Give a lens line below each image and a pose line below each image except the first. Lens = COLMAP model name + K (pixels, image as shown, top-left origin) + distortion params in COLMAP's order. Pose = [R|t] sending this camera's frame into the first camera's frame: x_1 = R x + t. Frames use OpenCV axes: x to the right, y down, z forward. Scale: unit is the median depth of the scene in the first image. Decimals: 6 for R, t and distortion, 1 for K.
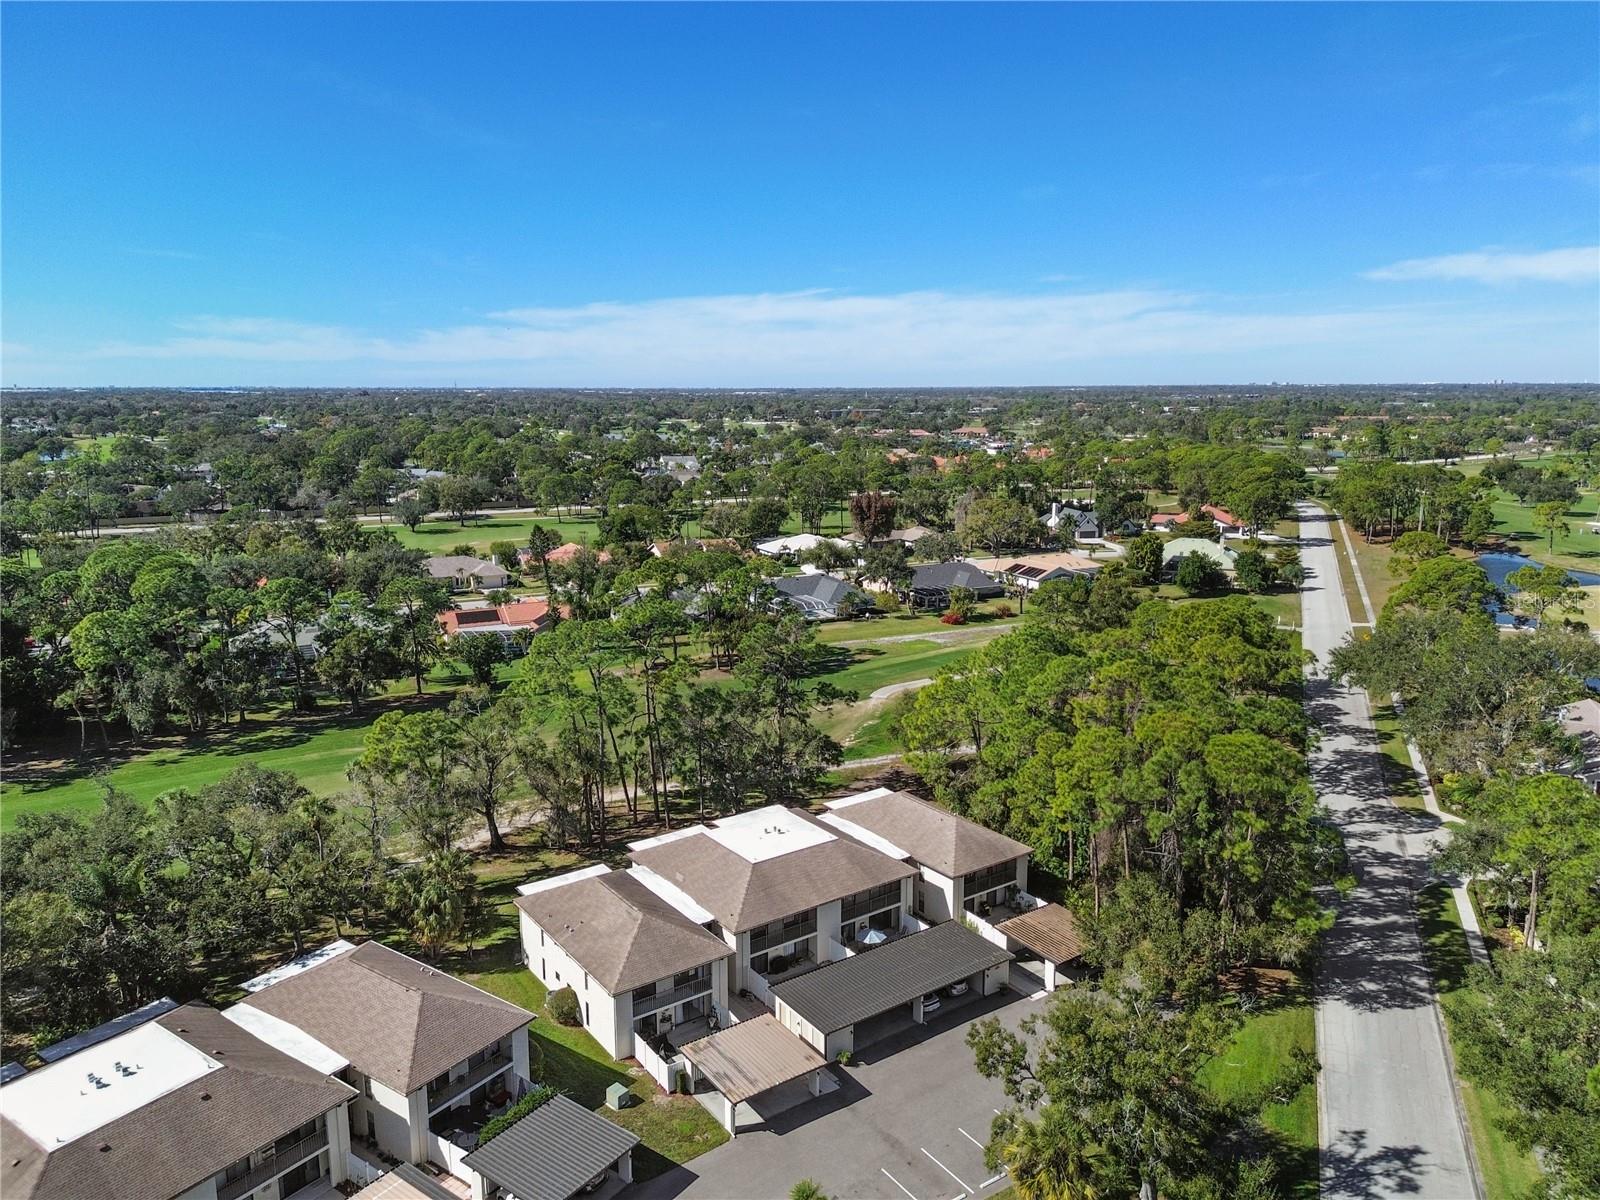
lens RADIAL K [[1119.2, 0, 799.3], [0, 1119.2, 604.9], [0, 0, 1]] dist [0.067082, -0.058334]
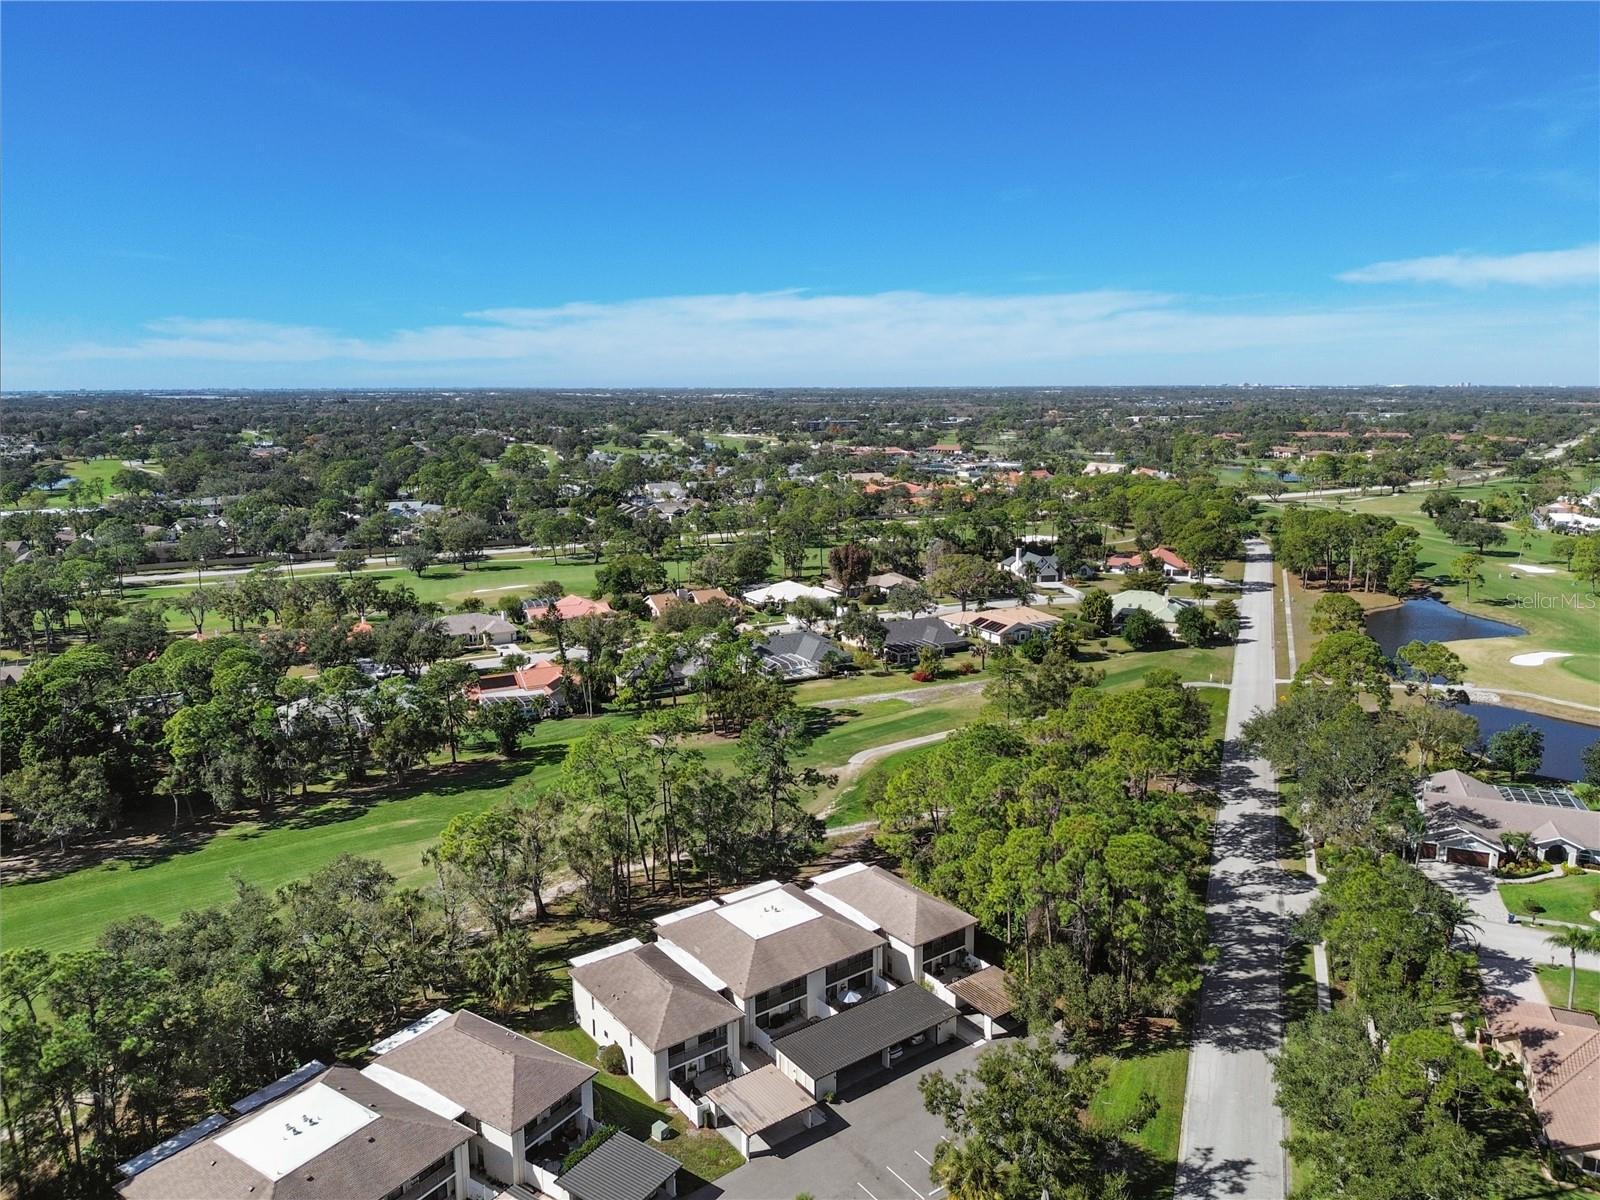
lens RADIAL K [[1119.2, 0, 793.9], [0, 1119.2, 588.9], [0, 0, 1]] dist [0.078169, -0.074582]
pose [[0.999869, -0.009709, 0.012963, -0.010937], [0.009868, 0.999876, -0.012242, -0.148483], [-0.012842, 0.012368, 0.999841, -0.277469]]
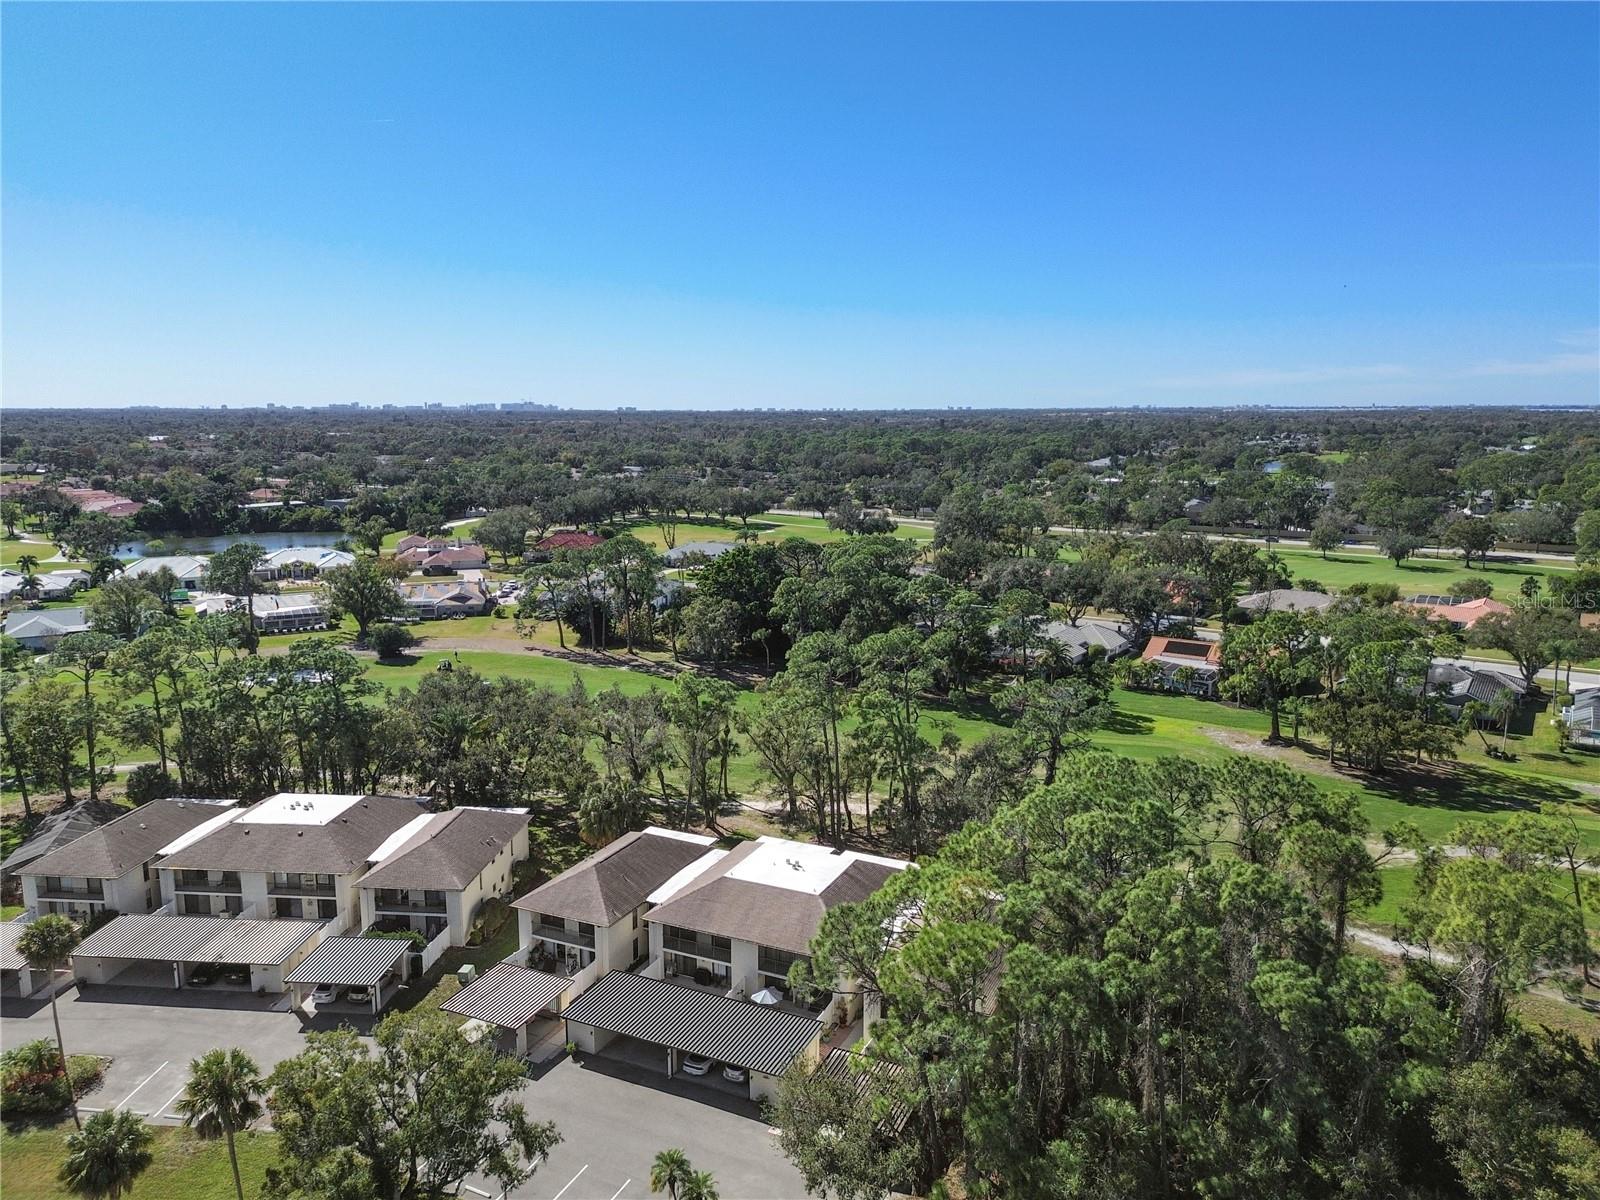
lens RADIAL K [[1113.1, 0, 812.8], [0, 1113.1, 597.2], [0, 0, 1]] dist [0.069240, -0.063065]
pose [[0.496428, 0.147882, -0.855389, 0.830511], [-0.166211, 0.983344, 0.073541, -0.112010], [0.852017, 0.105667, 0.512739, 0.499147]]
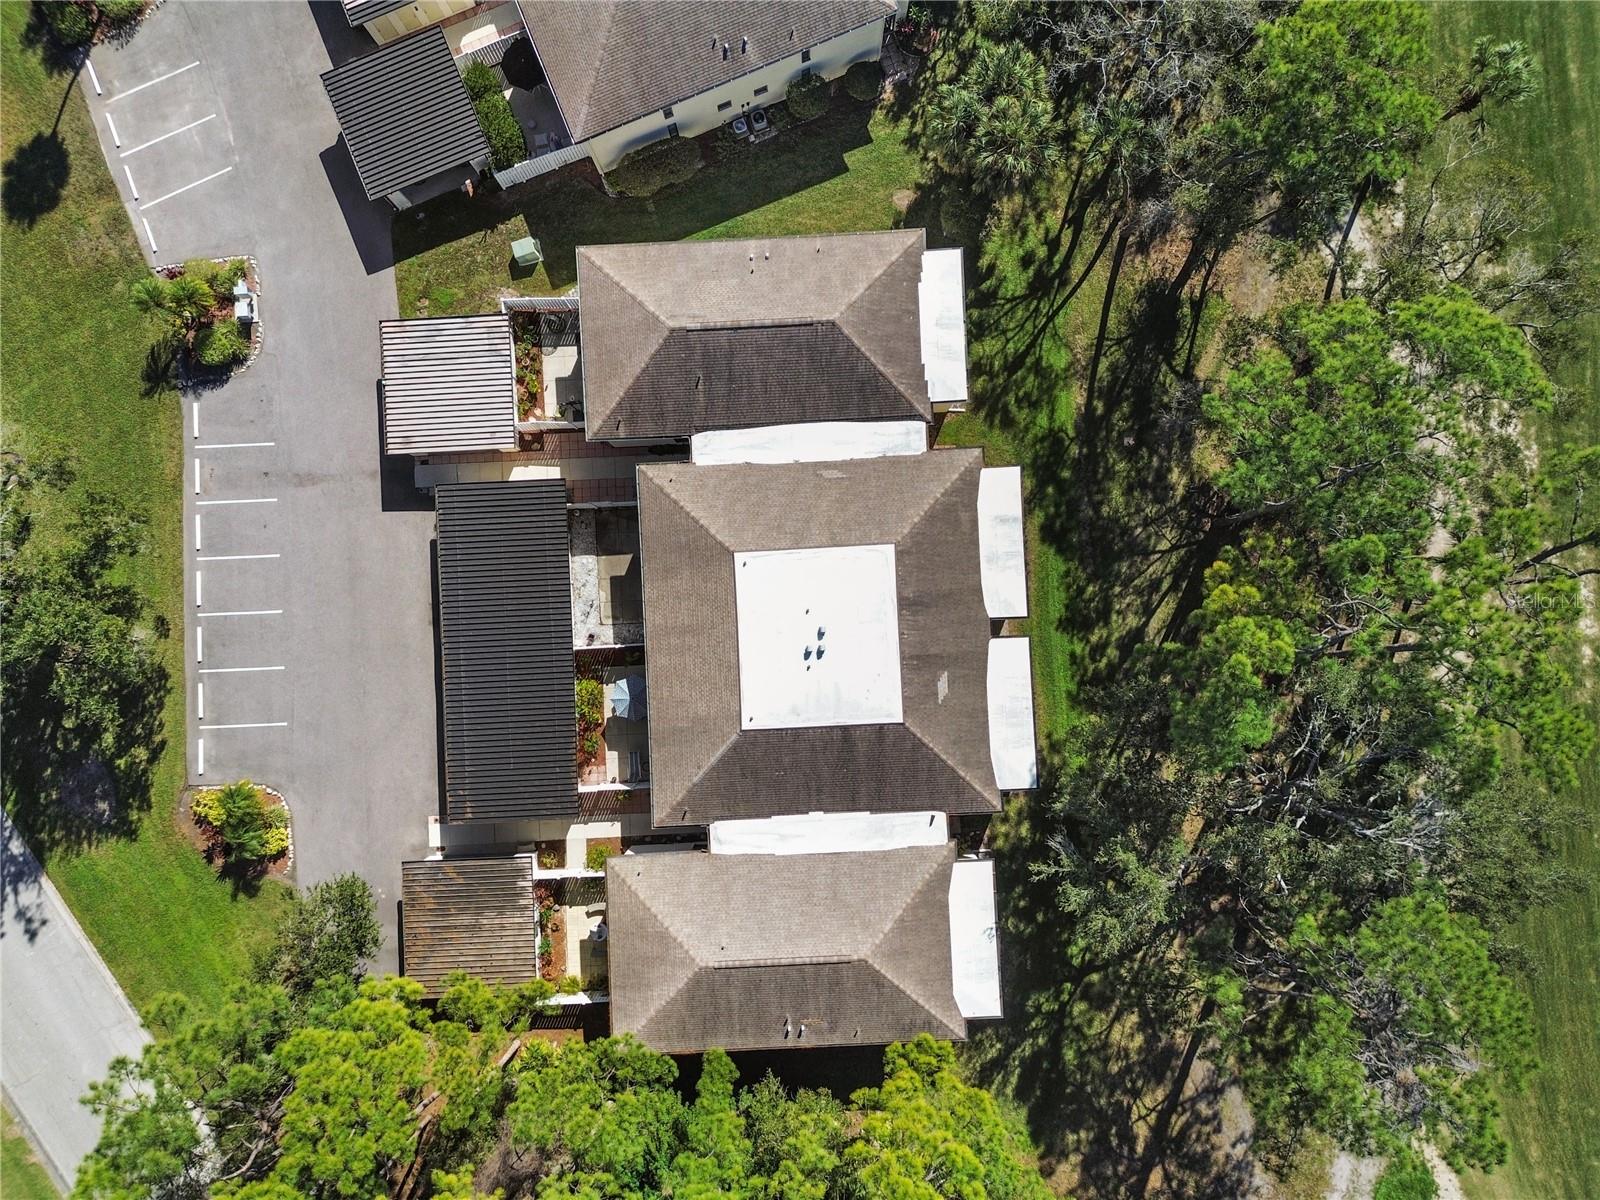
lens RADIAL K [[1128.3, 0, 796.0], [0, 1128.3, 567.2], [0, 0, 1]] dist [0.067870, -0.059768]
pose [[-0.536788, 0.843703, 0.004850, -0.056799], [-0.140815, -0.095255, 0.985443, -0.366010], [0.831883, 0.528291, 0.169937, 0.916394]]
